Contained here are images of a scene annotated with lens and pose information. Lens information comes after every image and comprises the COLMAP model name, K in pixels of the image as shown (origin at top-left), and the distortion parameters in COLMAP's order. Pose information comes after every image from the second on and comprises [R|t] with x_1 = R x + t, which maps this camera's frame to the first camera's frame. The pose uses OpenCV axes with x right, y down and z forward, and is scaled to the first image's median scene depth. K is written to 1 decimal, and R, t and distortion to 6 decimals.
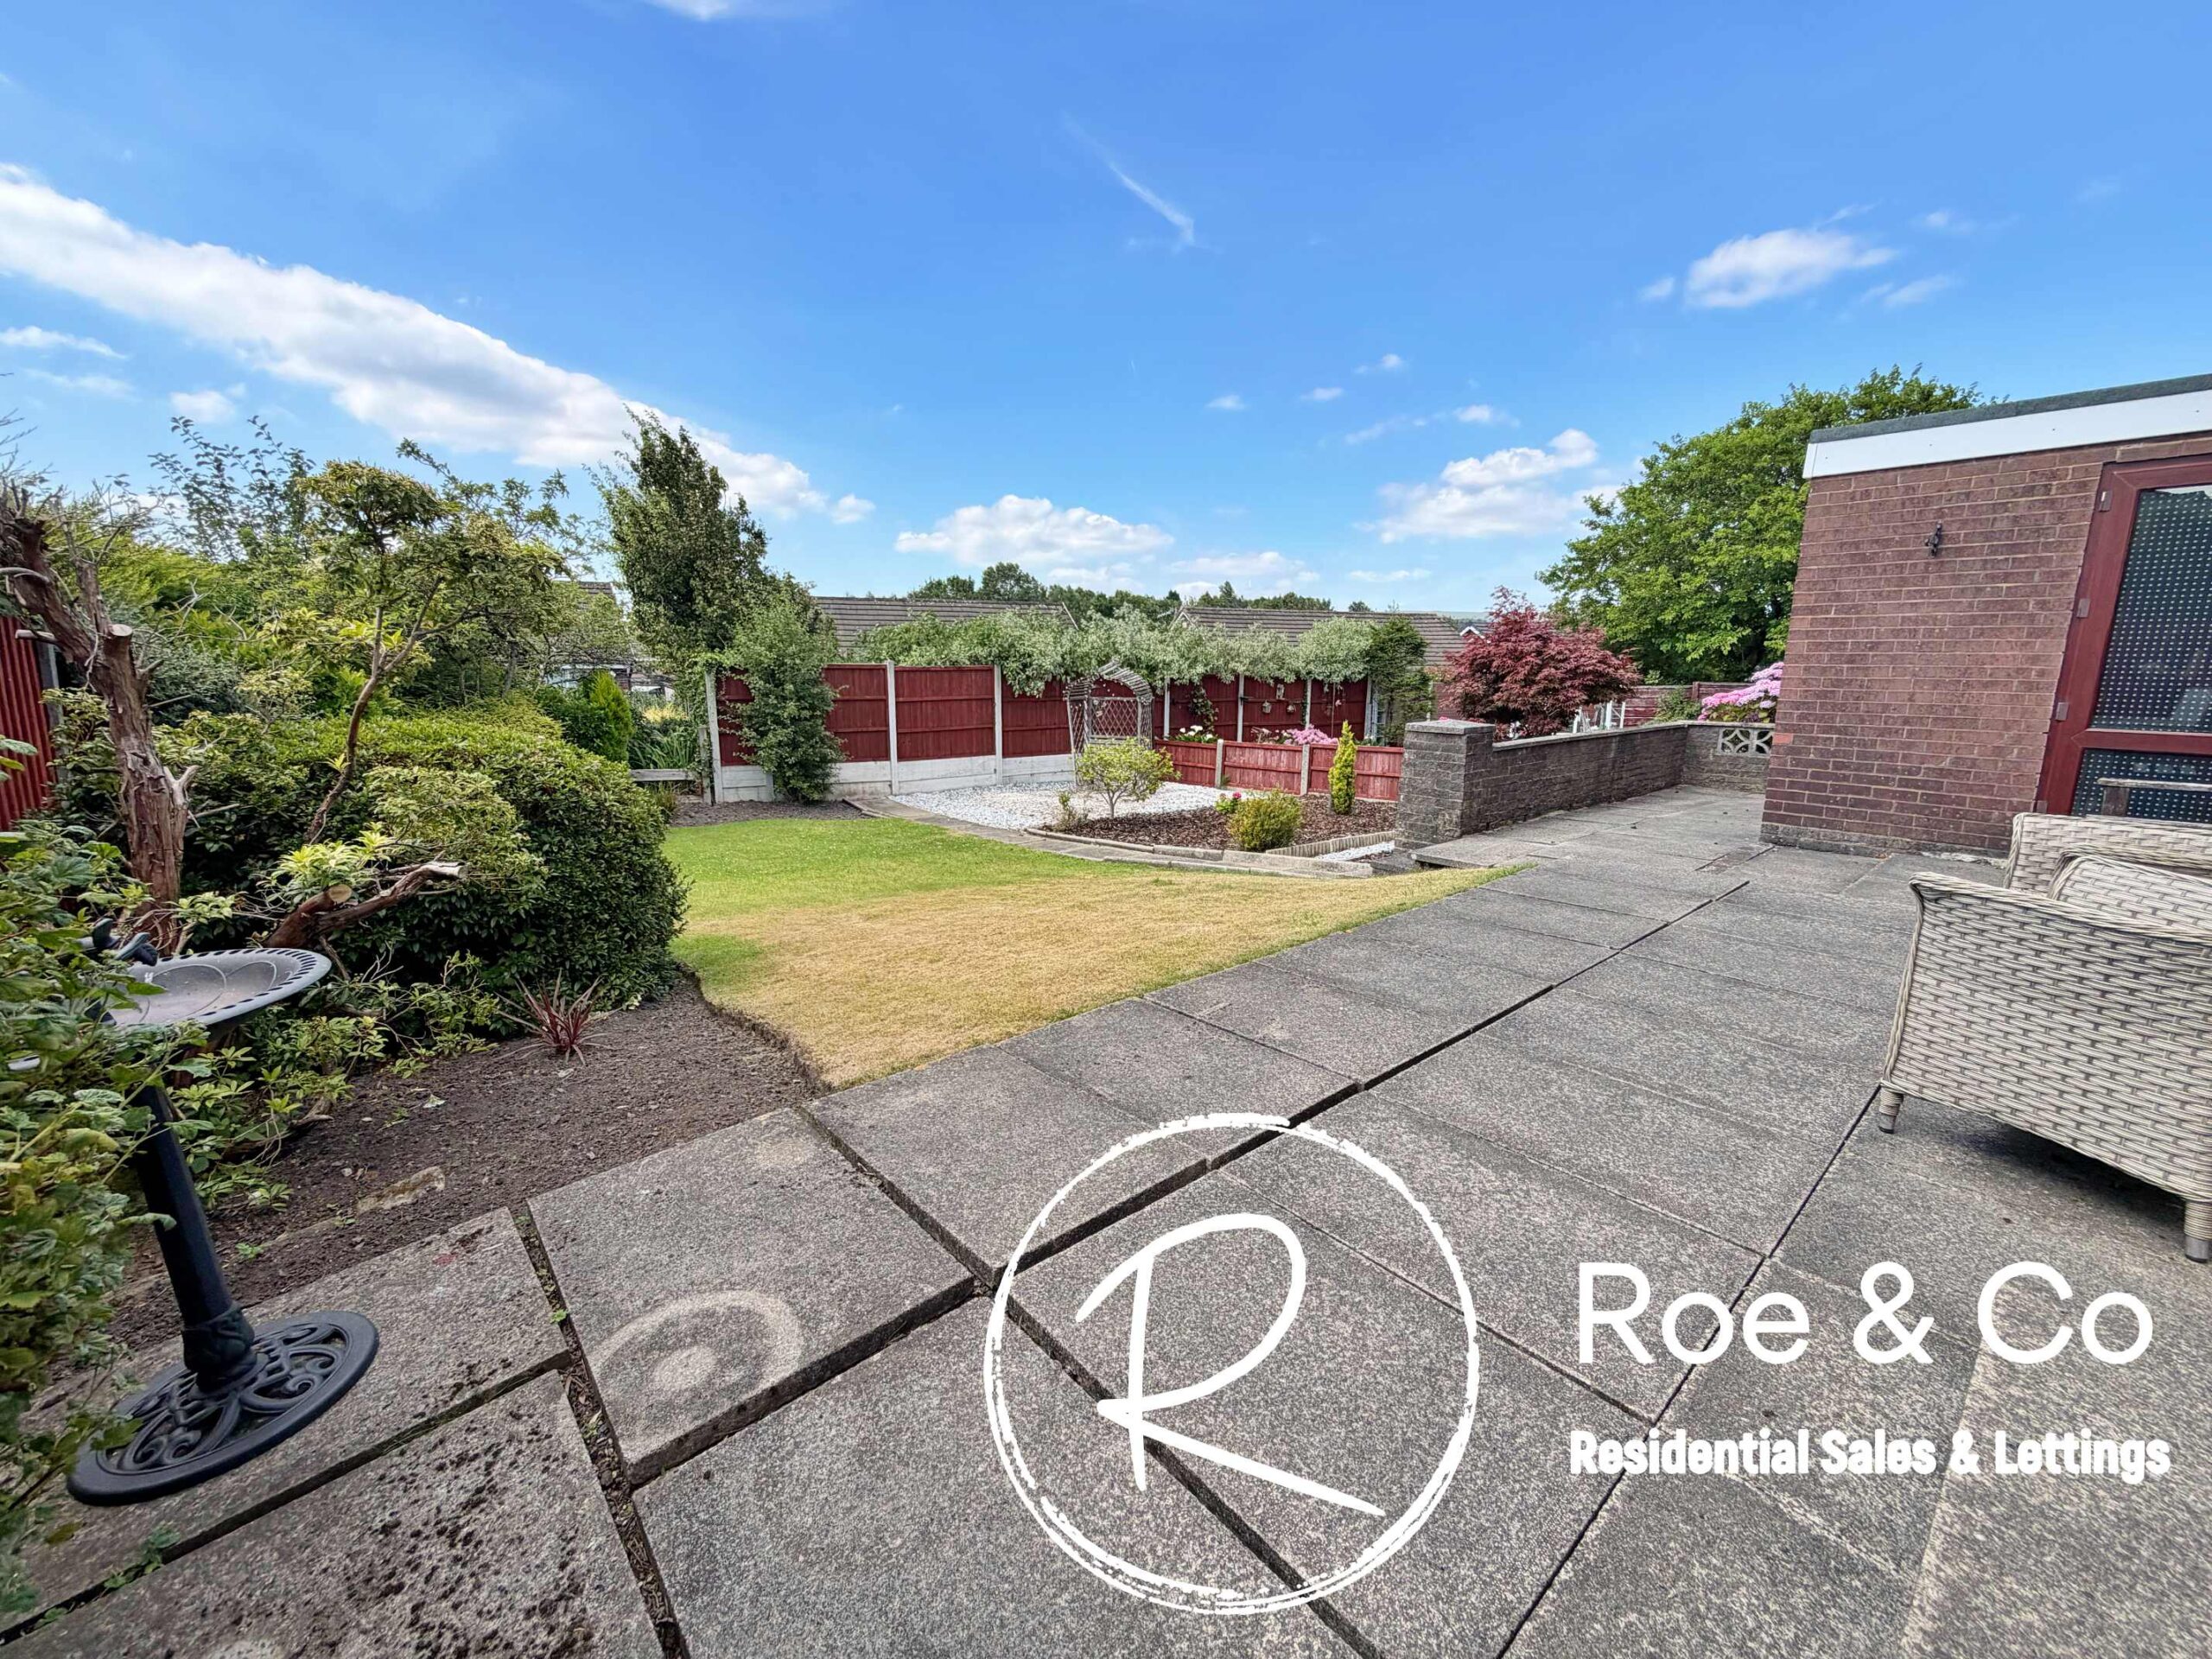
lens RADIAL K [[885.1, 0, 1099.2], [0, 885.1, 818.8], [0, 0, 1]] dist [-0.000362, -0.000130]
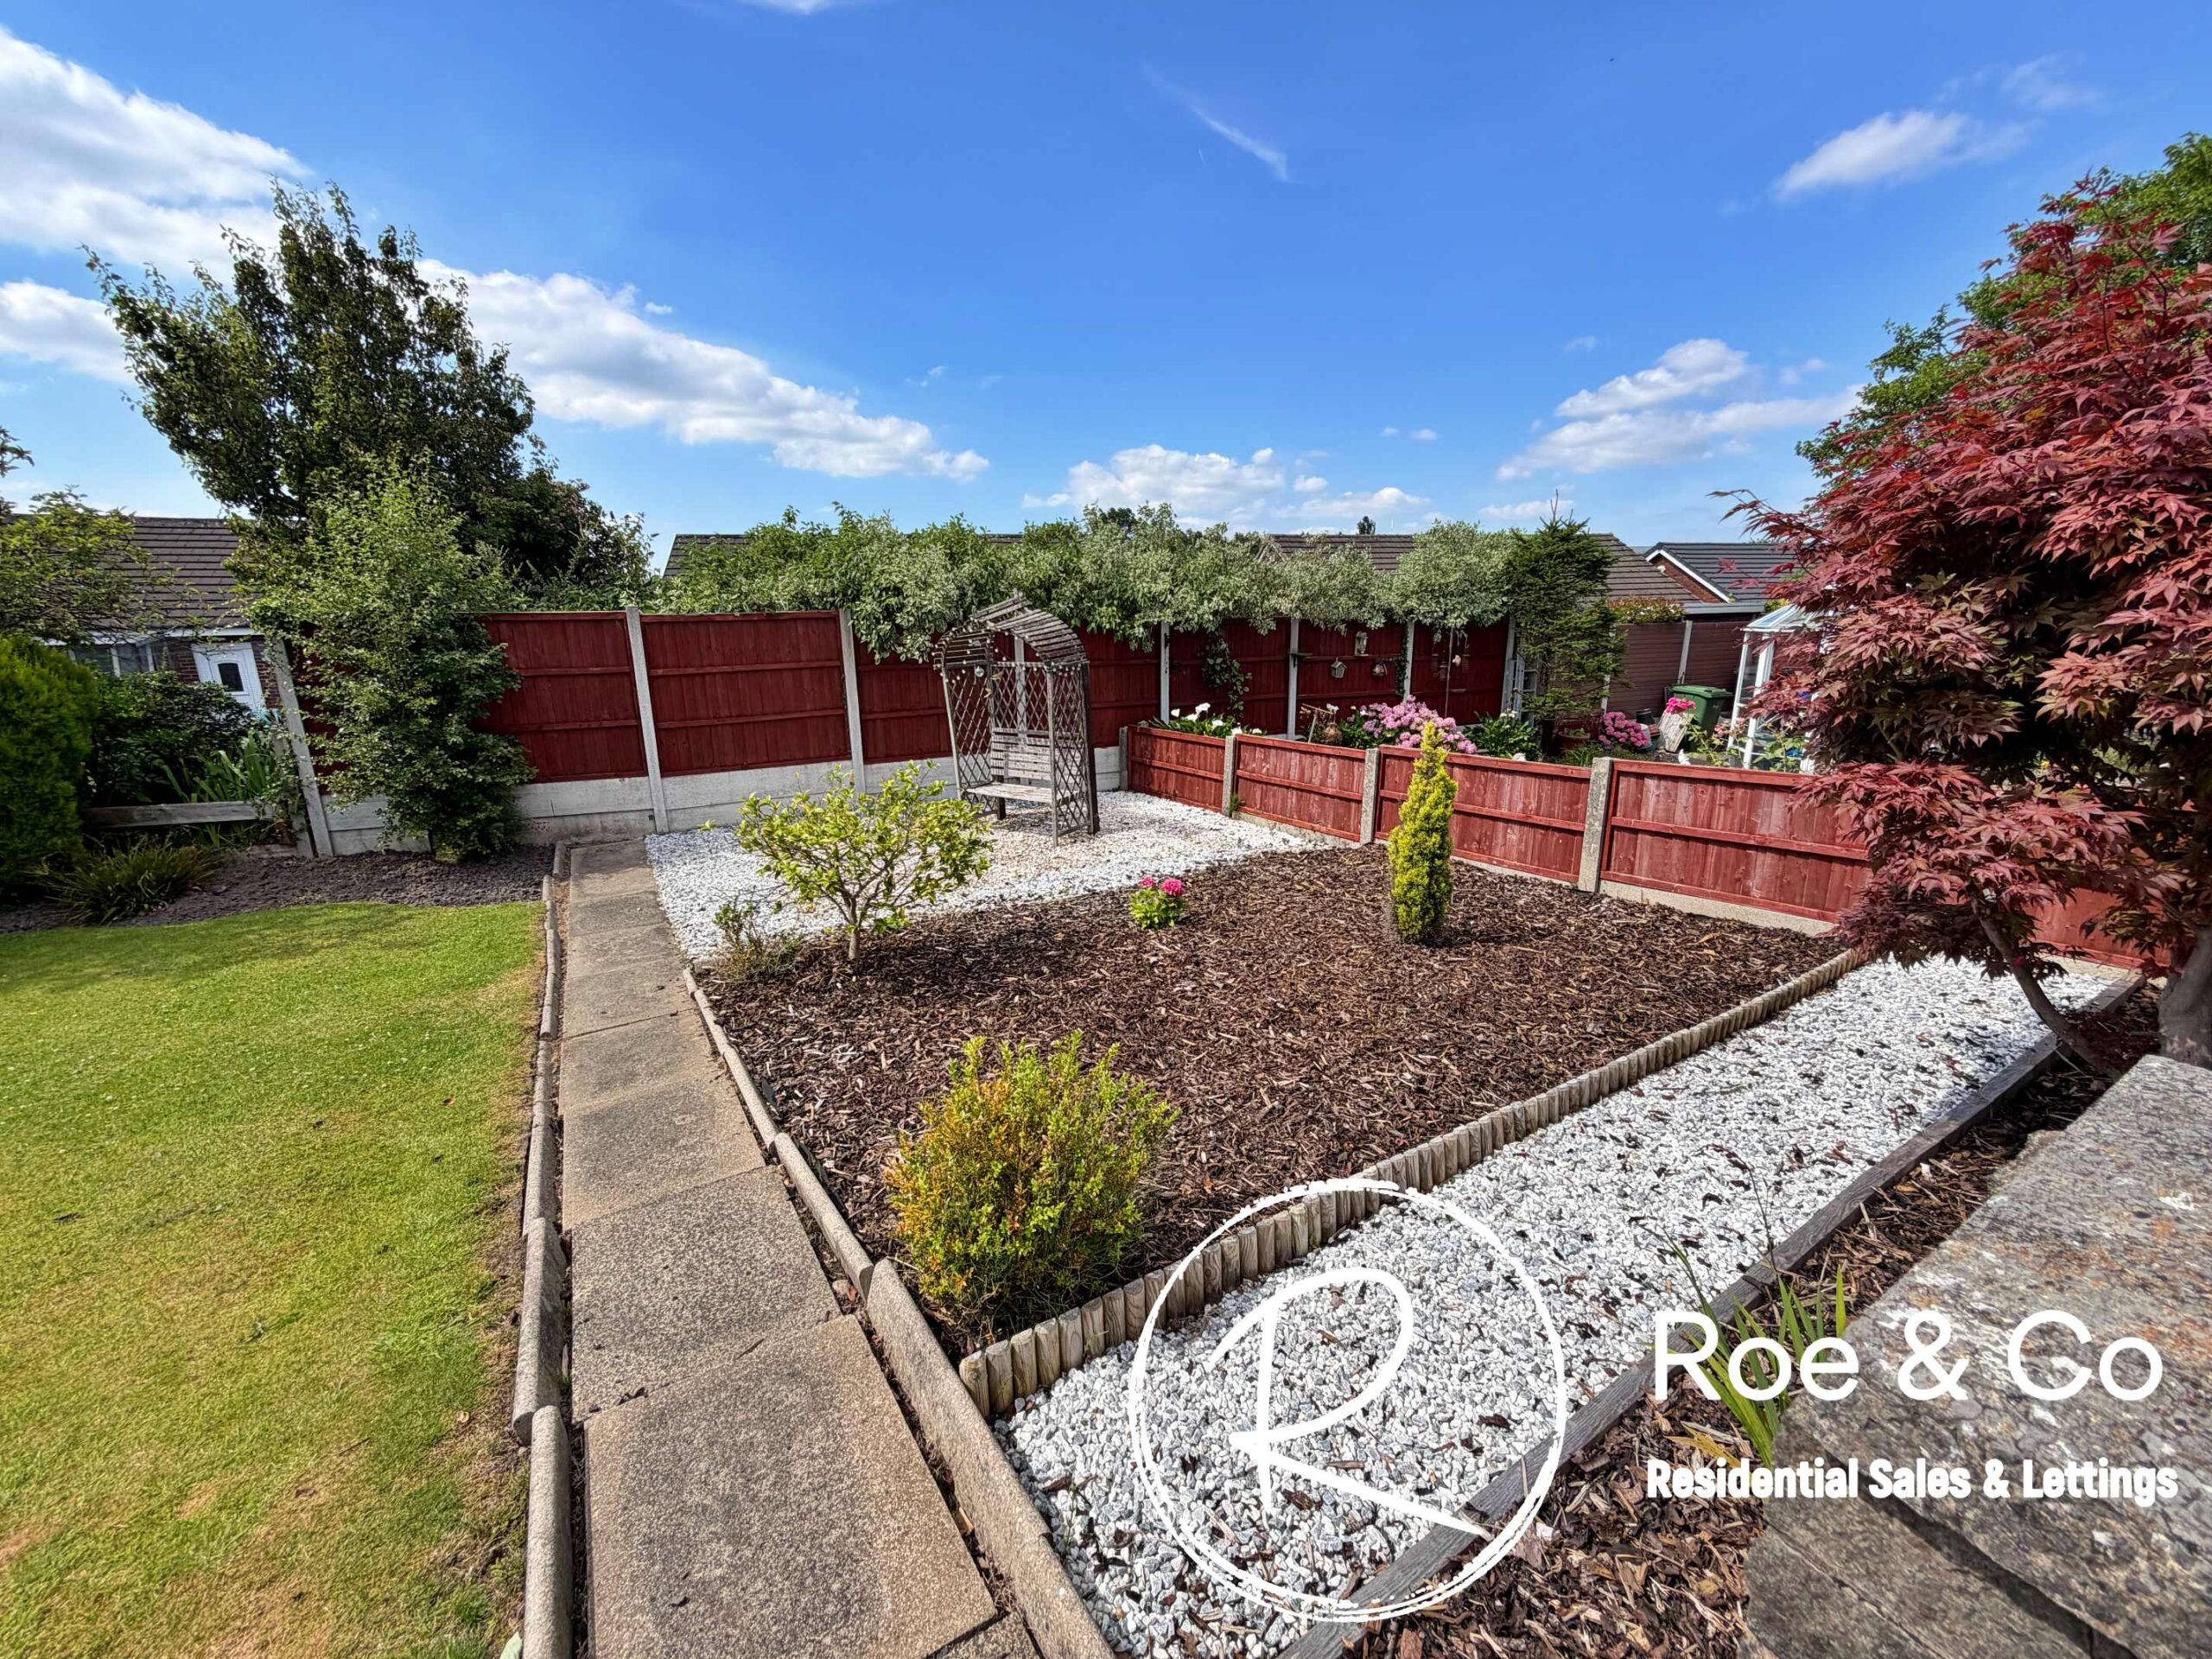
lens RADIAL K [[885.1, 0, 1099.2], [0, 885.1, 818.8], [0, 0, 1]] dist [-0.000362, -0.000130]
pose [[0.989313, 0.009817, -0.145478, 0.137062], [-0.002273, 0.998648, 0.051933, -0.062494], [0.145791, -0.051047, 0.987997, 0.416668]]
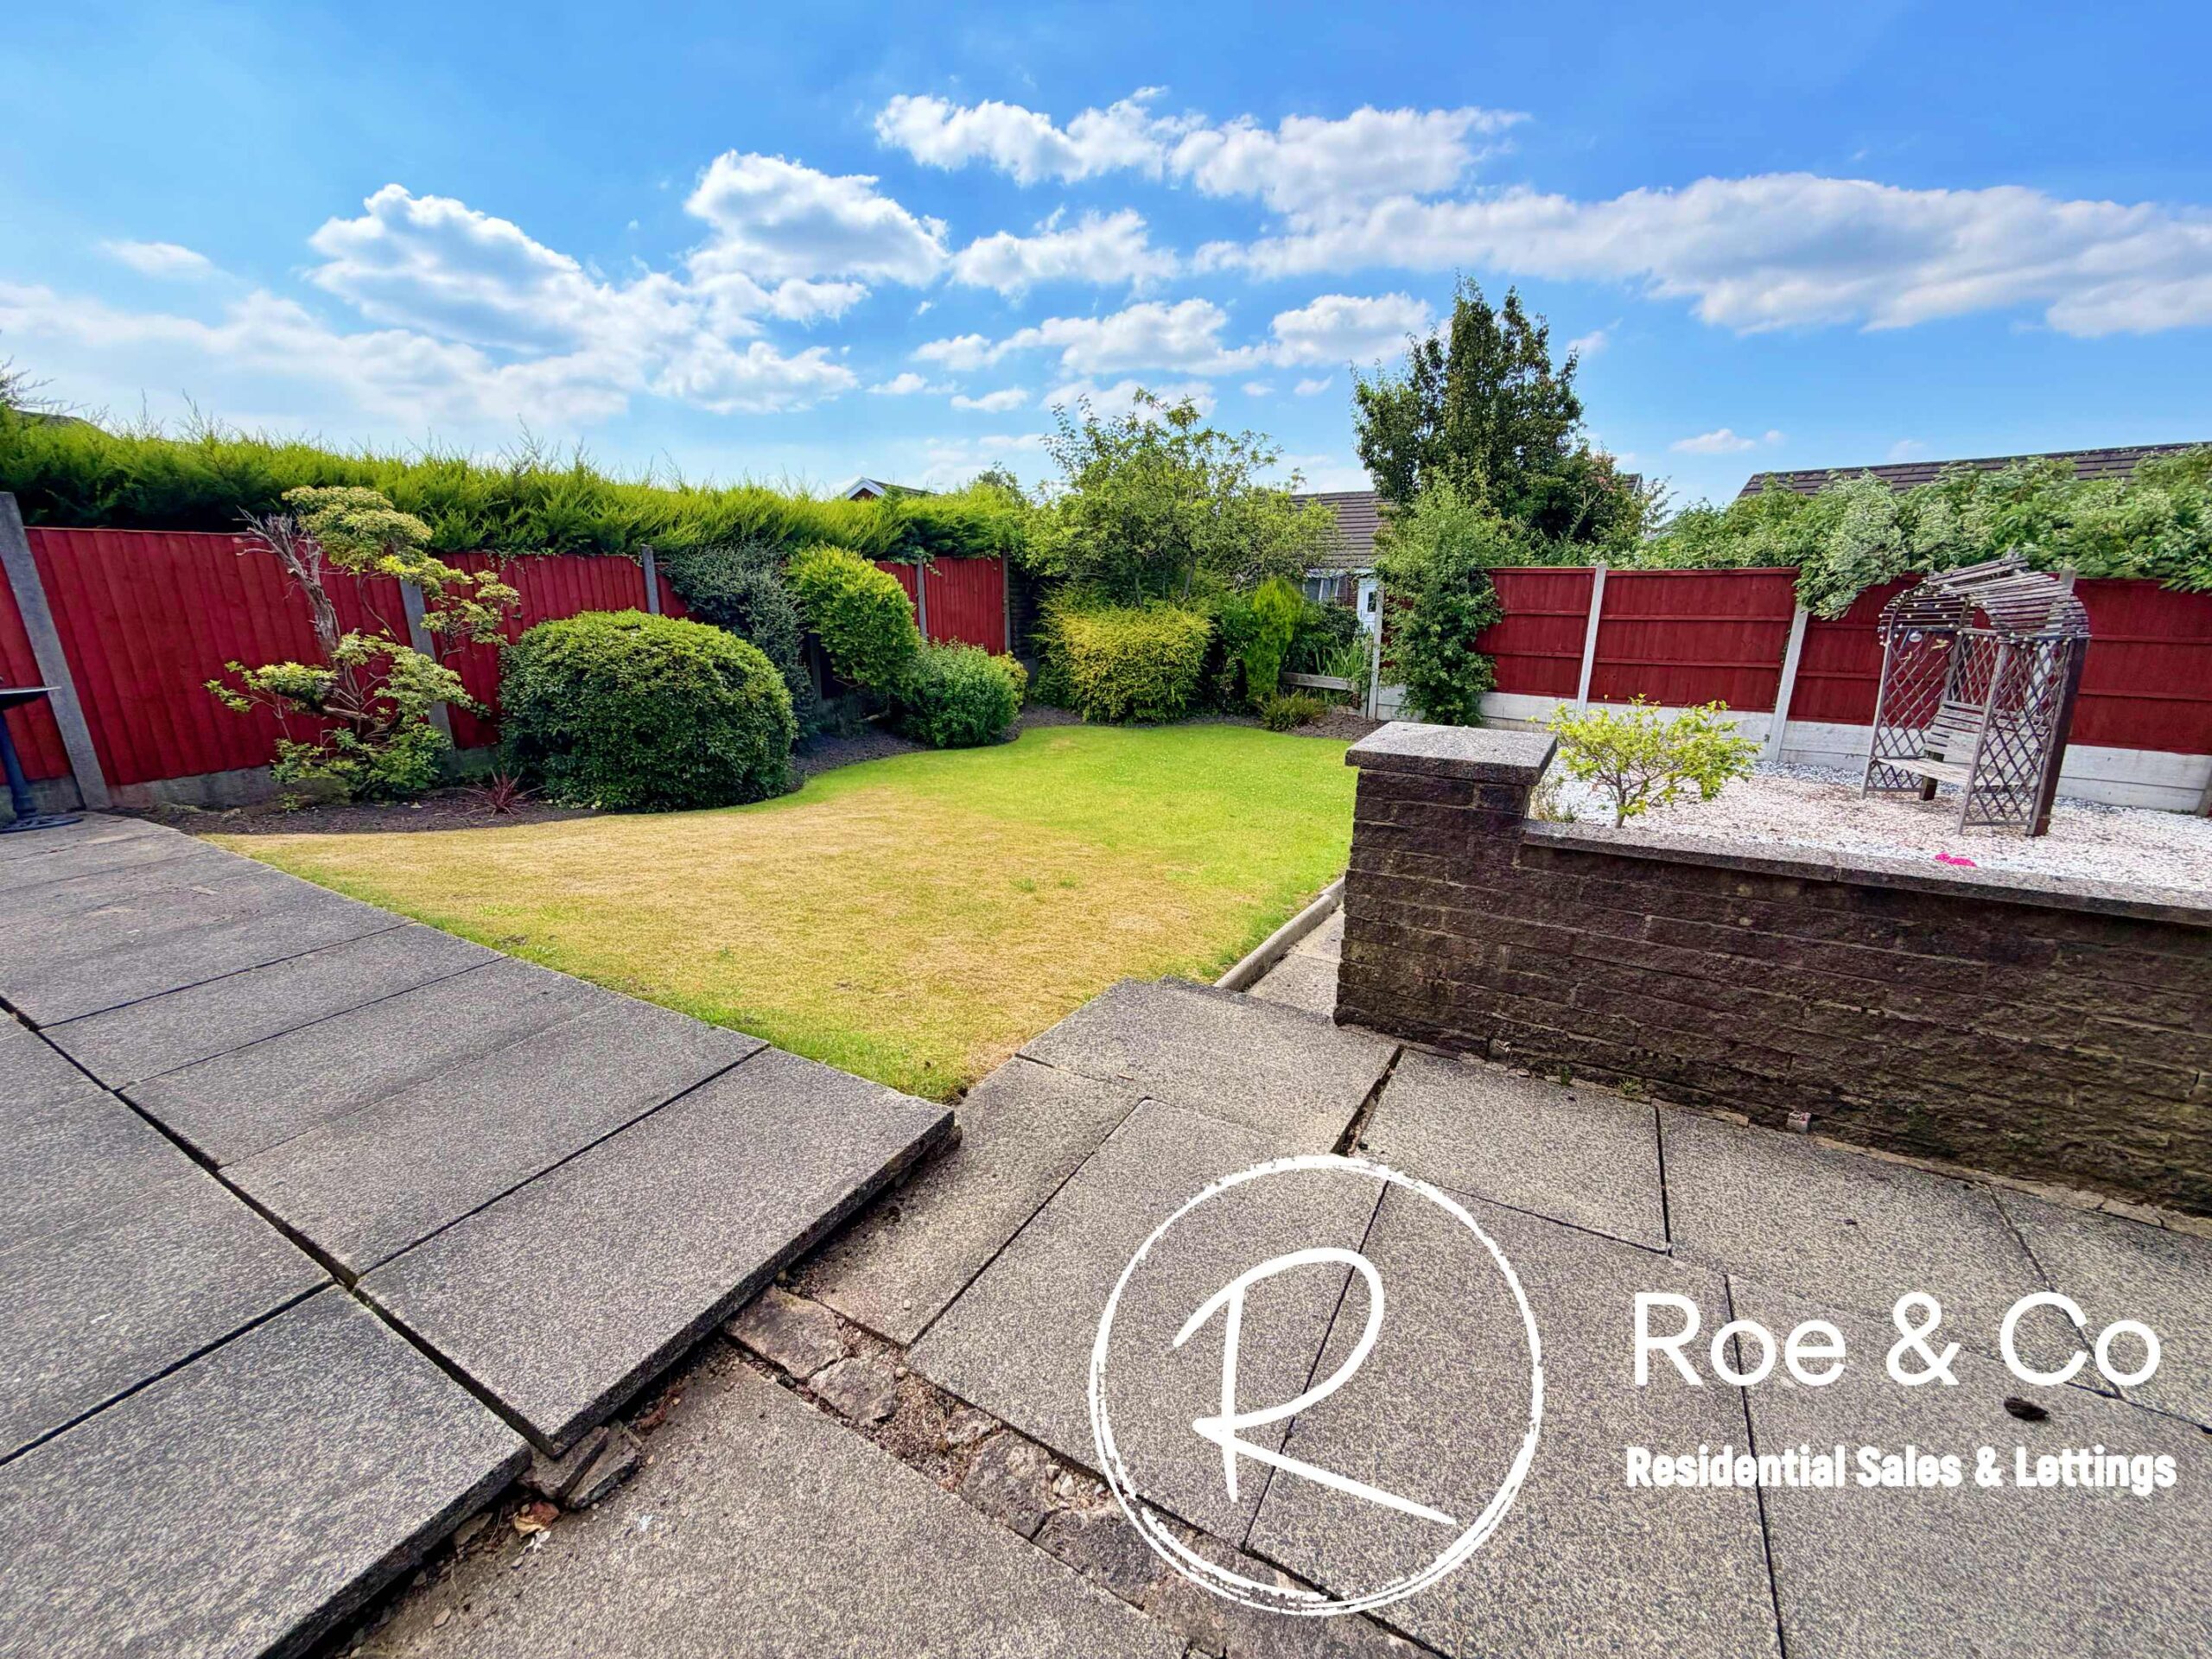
lens RADIAL K [[885.1, 0, 1099.2], [0, 885.1, 818.8], [0, 0, 1]] dist [-0.000362, -0.000130]
pose [[0.339644, 0.248277, -0.907194, 0.303423], [-0.151436, 0.966382, 0.207780, -0.056610], [0.928283, 0.066811, 0.365824, 0.324987]]
